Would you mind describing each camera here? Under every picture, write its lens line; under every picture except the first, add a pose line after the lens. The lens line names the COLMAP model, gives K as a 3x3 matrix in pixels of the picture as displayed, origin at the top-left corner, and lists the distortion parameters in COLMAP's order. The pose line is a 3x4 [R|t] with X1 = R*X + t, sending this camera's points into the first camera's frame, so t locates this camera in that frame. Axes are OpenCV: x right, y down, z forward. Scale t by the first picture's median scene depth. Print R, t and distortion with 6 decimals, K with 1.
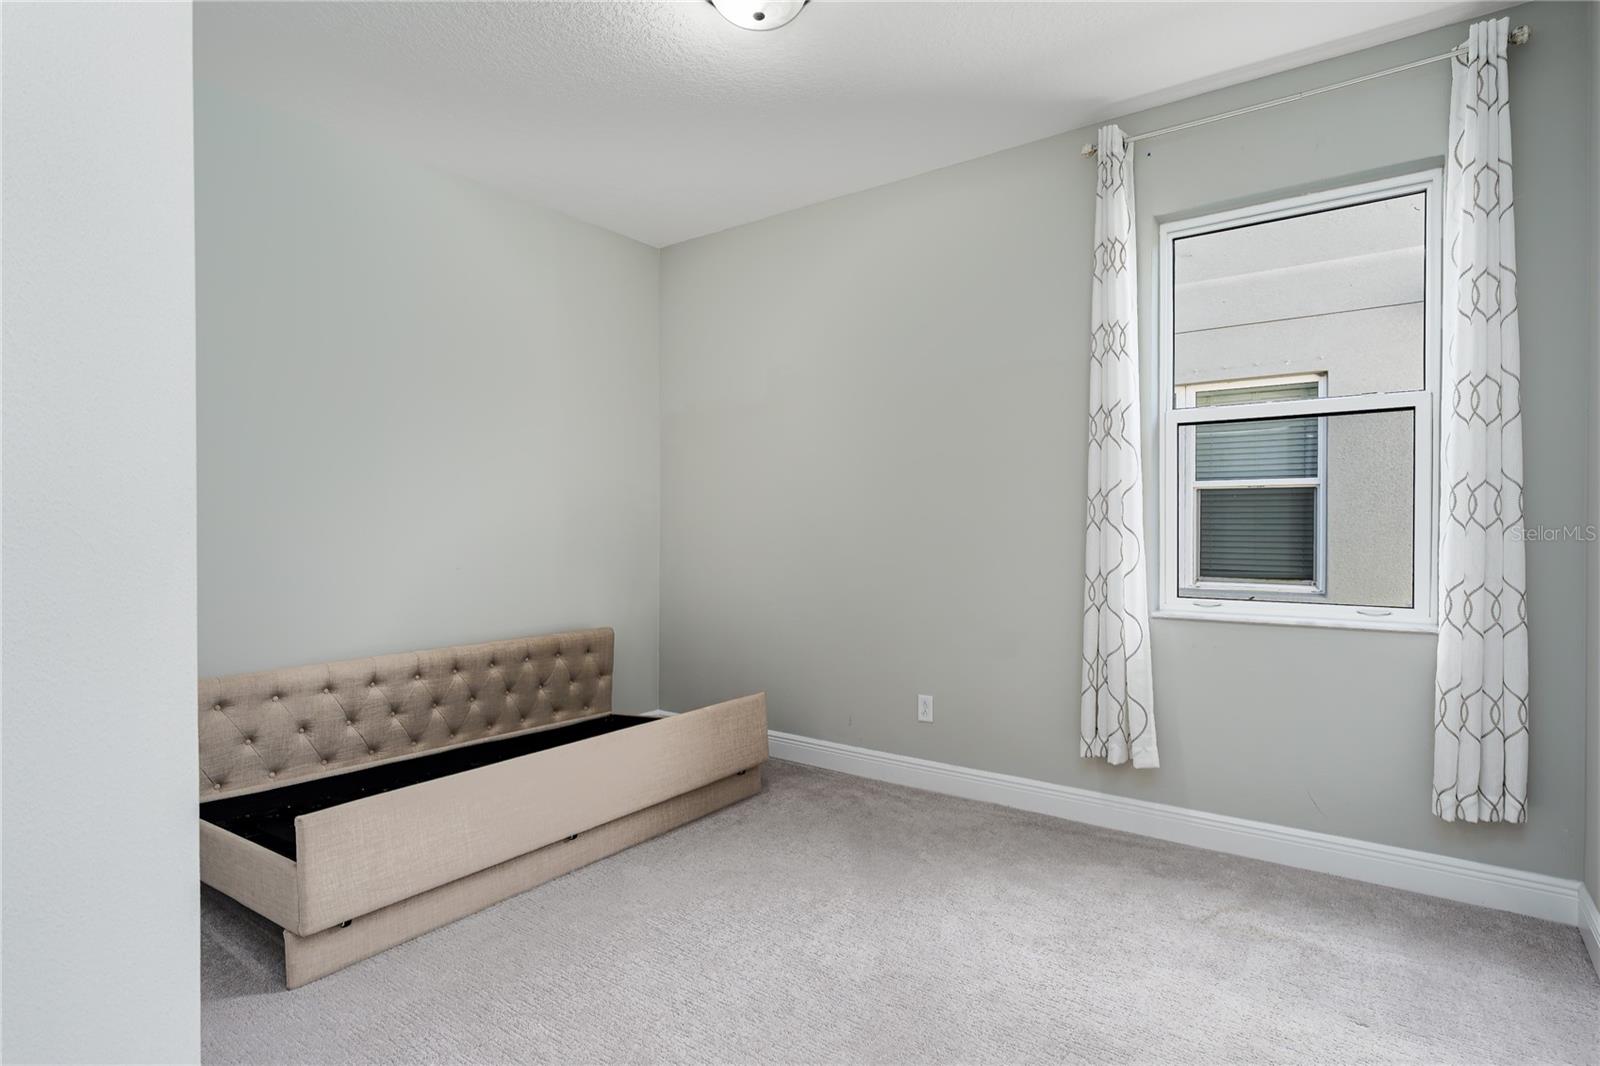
lens RADIAL K [[833.1, 0, 797.3], [0, 833.1, 542.4], [0, 0, 1]] dist [0.007175, 0.001044]
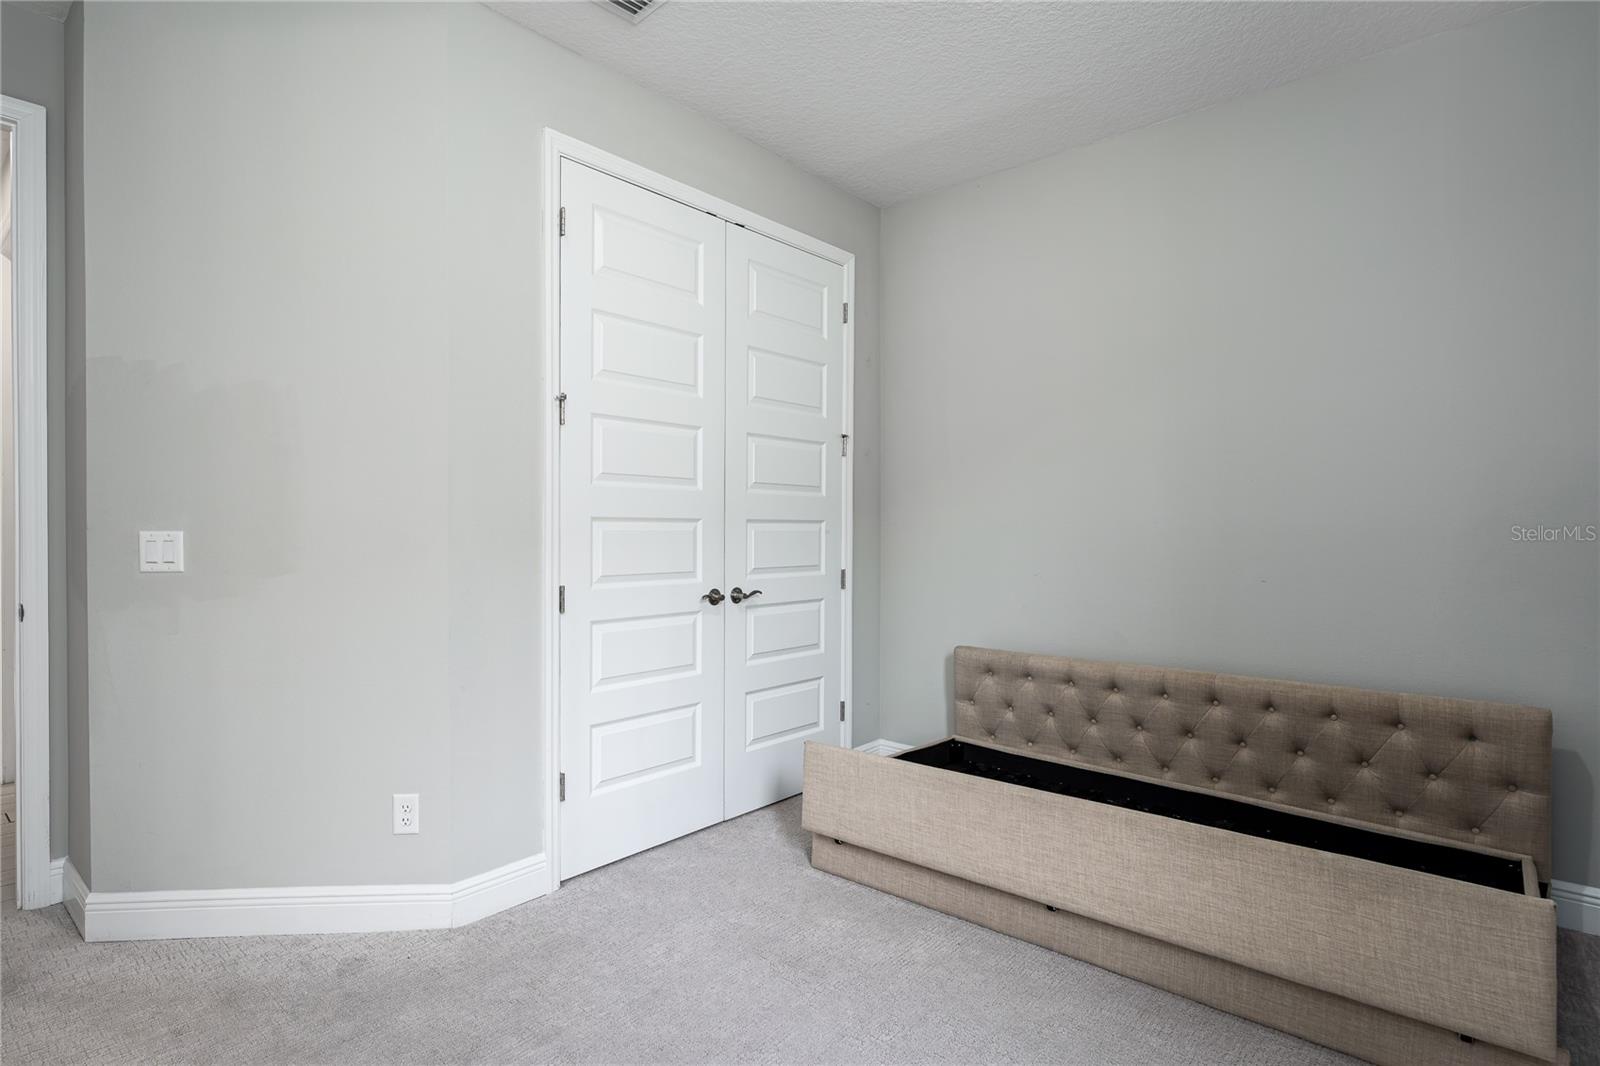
lens RADIAL K [[833.1, 0, 797.3], [0, 833.1, 542.4], [0, 0, 1]] dist [0.007175, 0.001044]
pose [[-0.077192, 0.016550, -0.996879, 0.473703], [-0.025326, 0.999507, 0.018555, -0.010086], [0.996695, 0.026679, -0.076735, 0.687103]]
